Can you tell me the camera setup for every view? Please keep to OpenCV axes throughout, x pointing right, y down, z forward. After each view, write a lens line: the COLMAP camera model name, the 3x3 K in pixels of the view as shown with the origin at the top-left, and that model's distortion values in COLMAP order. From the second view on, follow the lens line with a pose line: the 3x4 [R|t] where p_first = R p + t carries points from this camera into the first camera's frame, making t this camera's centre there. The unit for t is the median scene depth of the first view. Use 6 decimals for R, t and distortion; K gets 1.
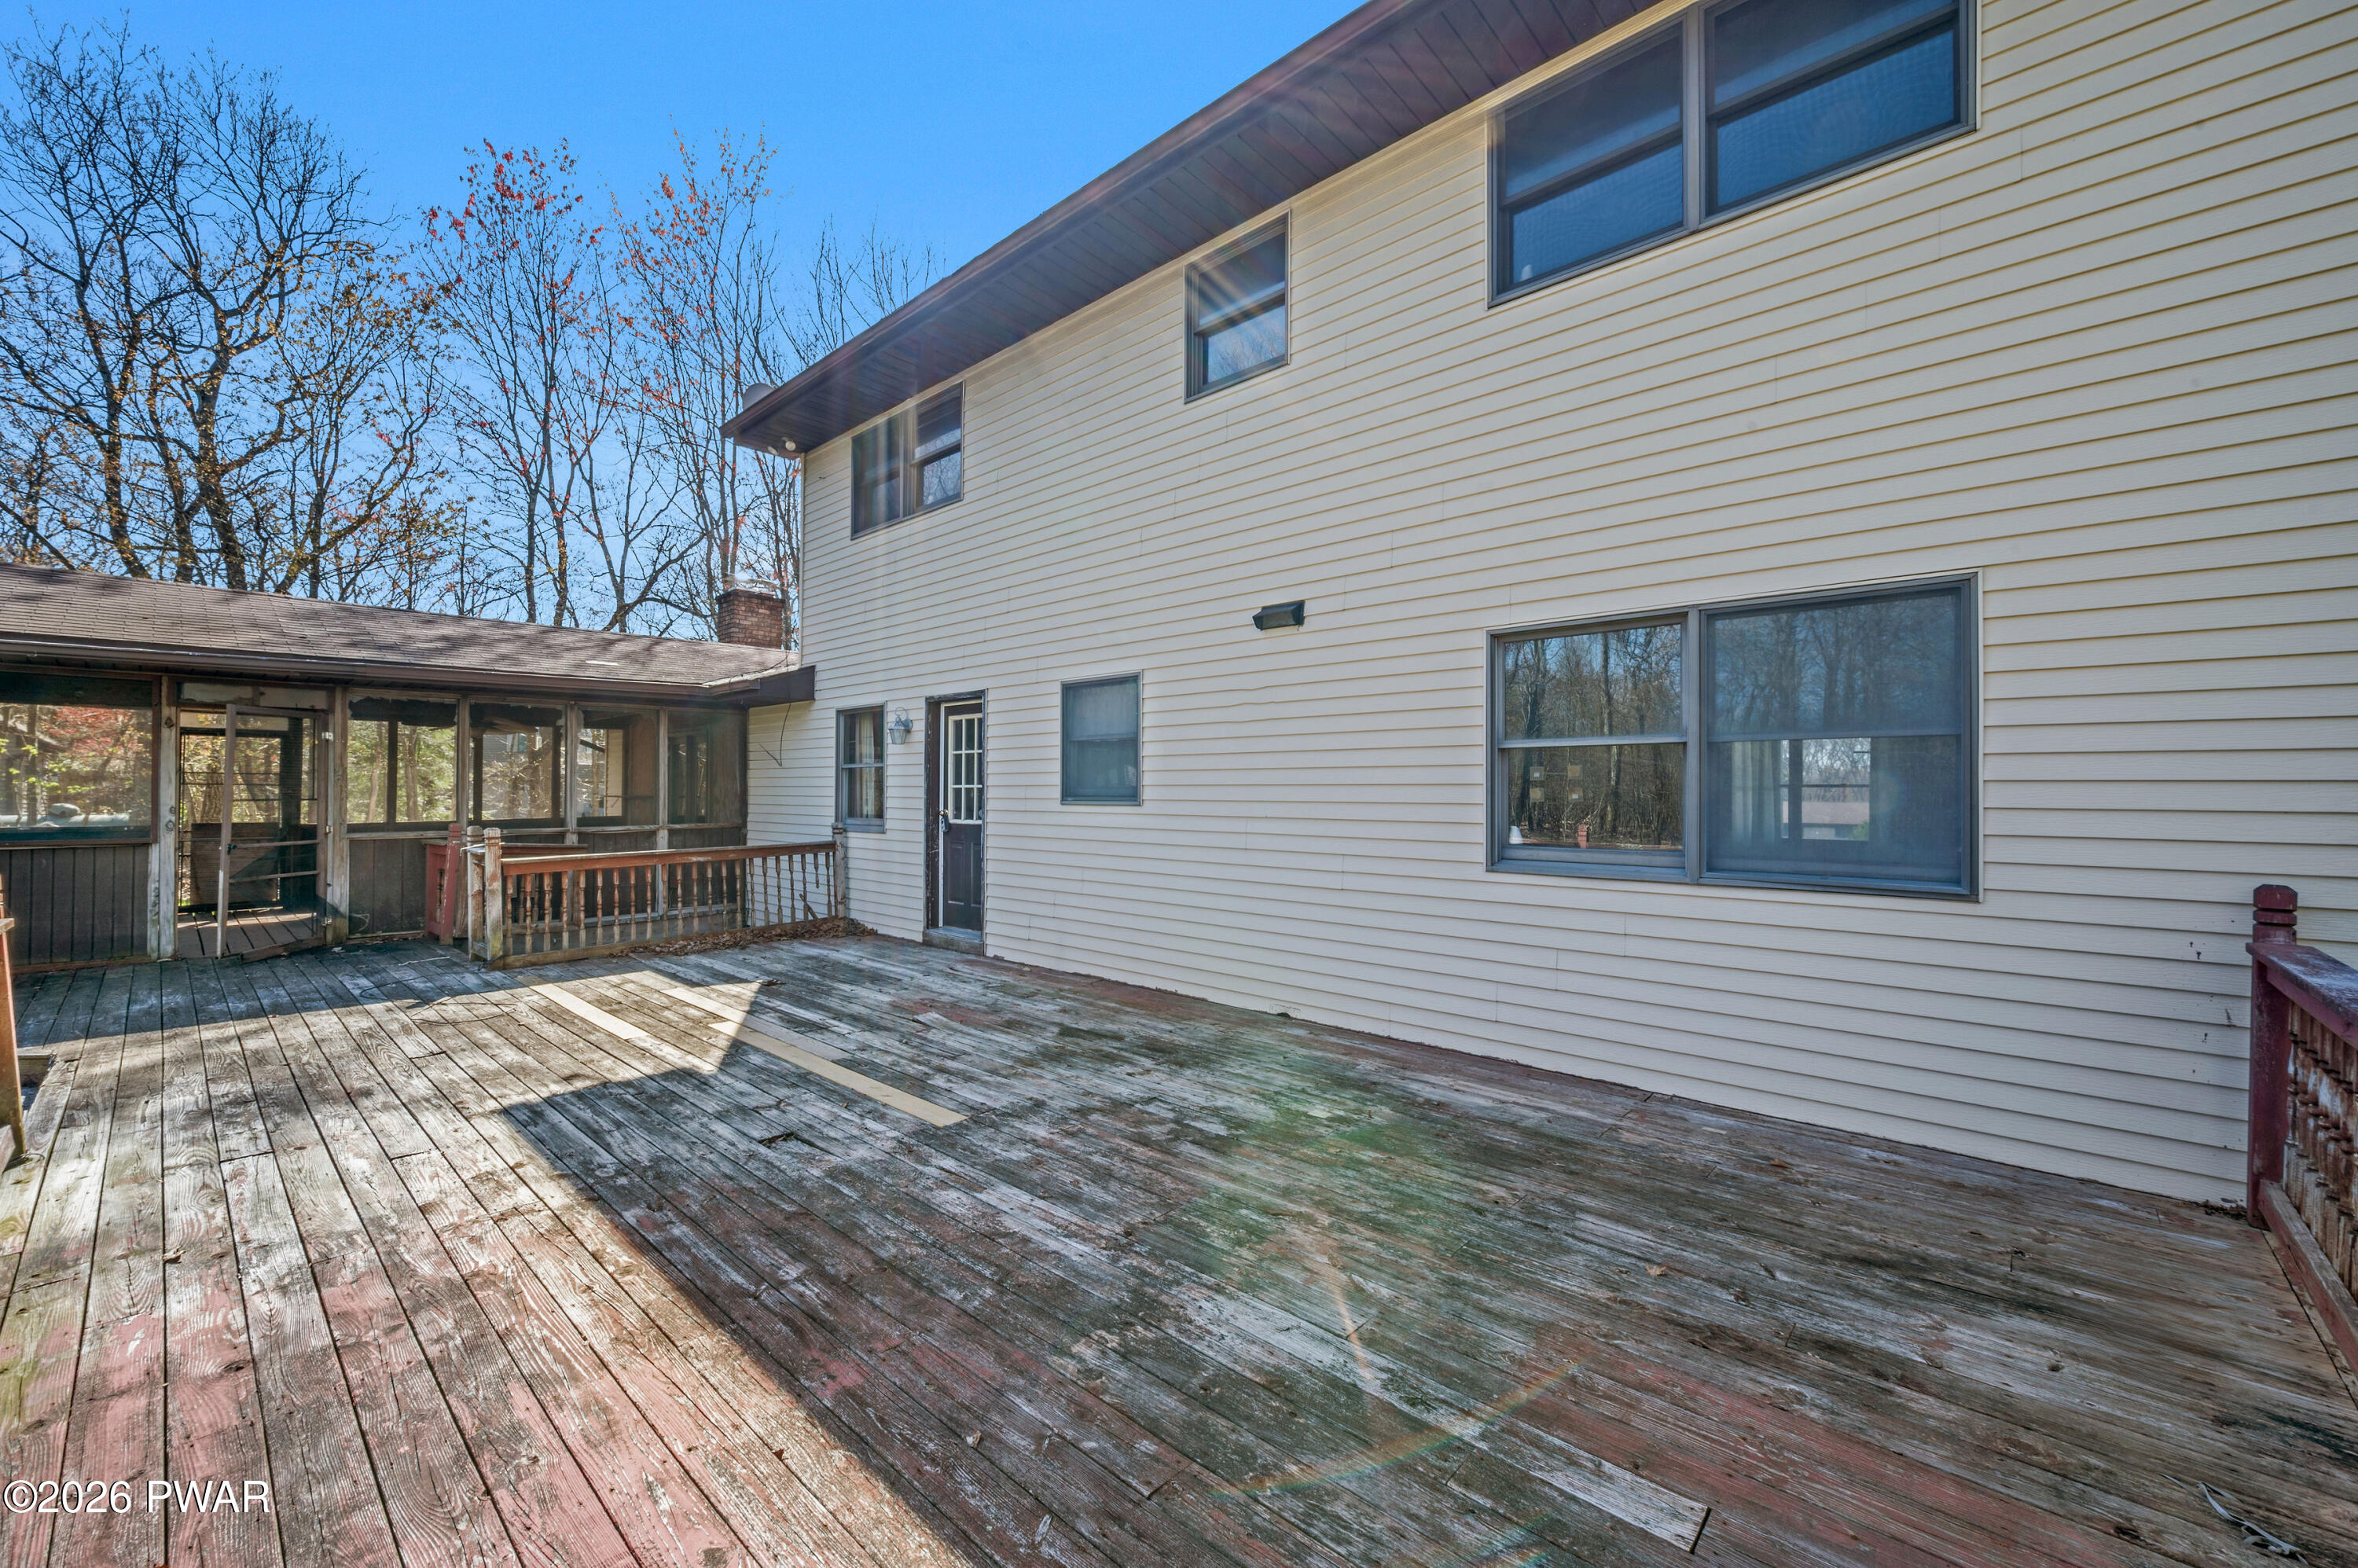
lens RADIAL K [[935.8, 0, 1184.4], [0, 935.8, 781.5], [0, 0, 1]] dist [0.000418, -0.000368]
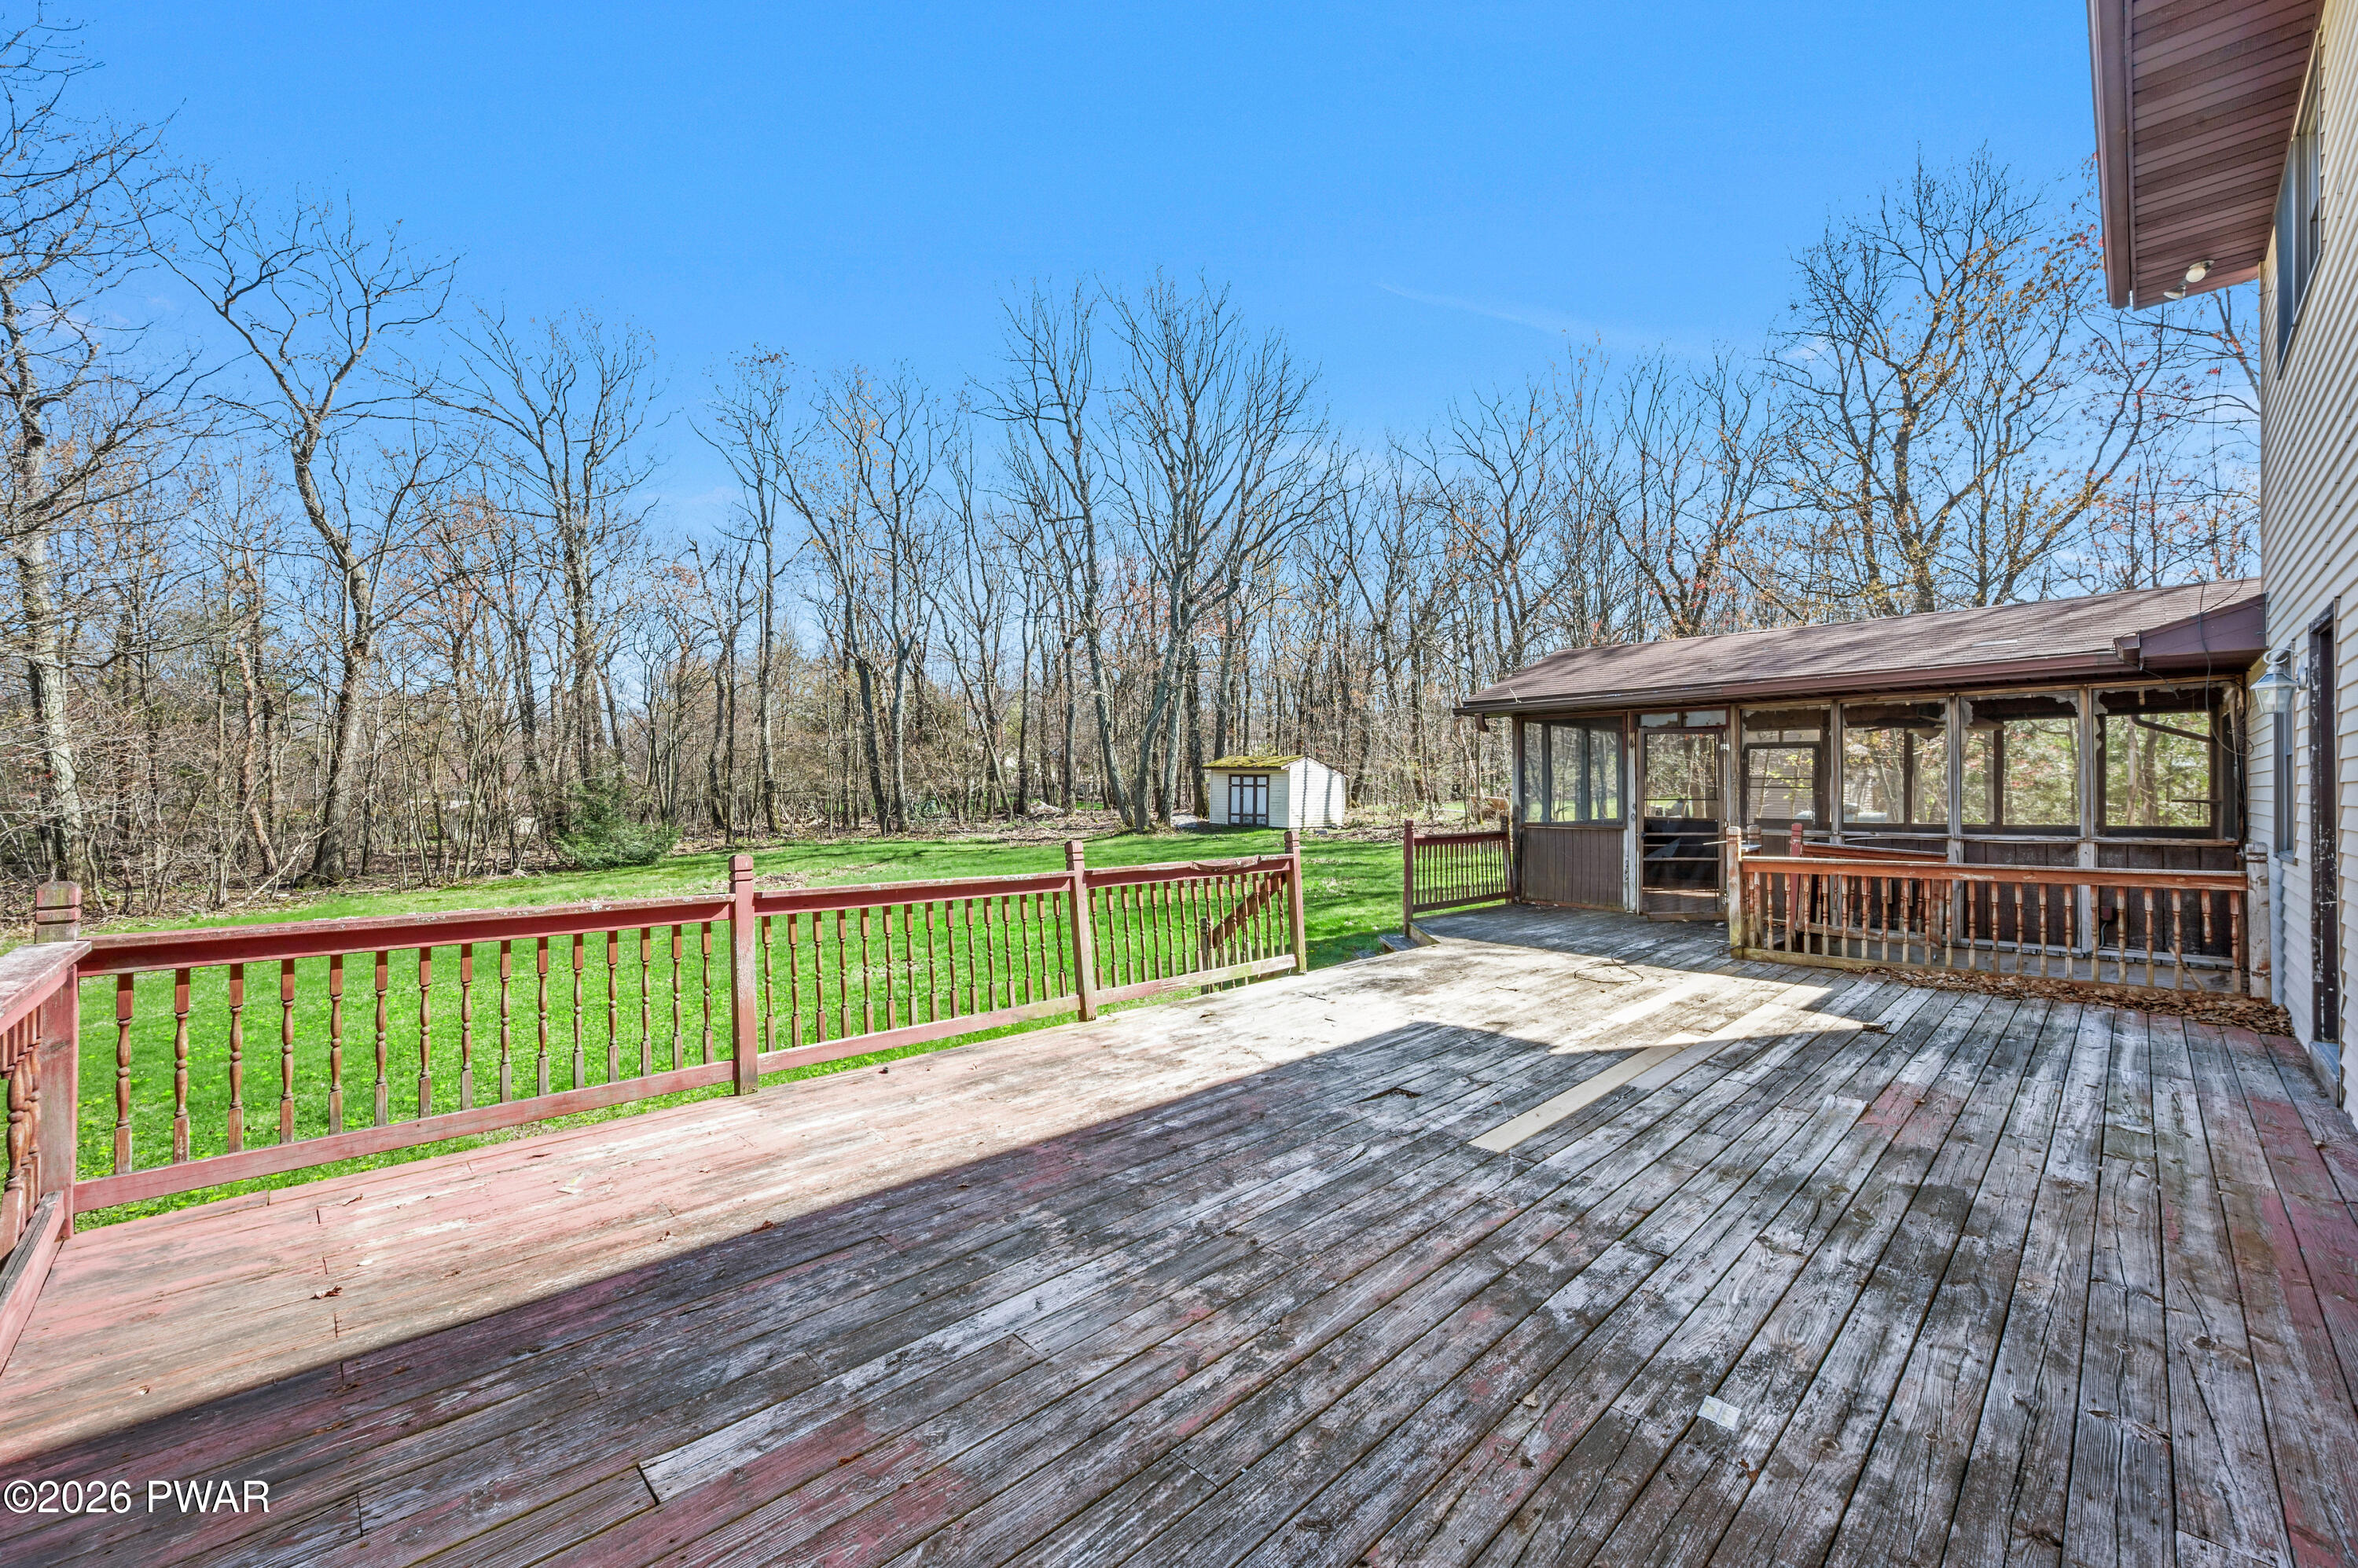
lens RADIAL K [[935.8, 0, 1164.6], [0, 935.8, 789.9], [0, 0, 1]] dist [0.000418, -0.000368]
pose [[-0.075704, -0.002512, -0.997127, 0.694455], [0.009804, 0.999947, -0.003264, 0.006595], [0.997082, -0.010023, -0.075675, 0.739302]]
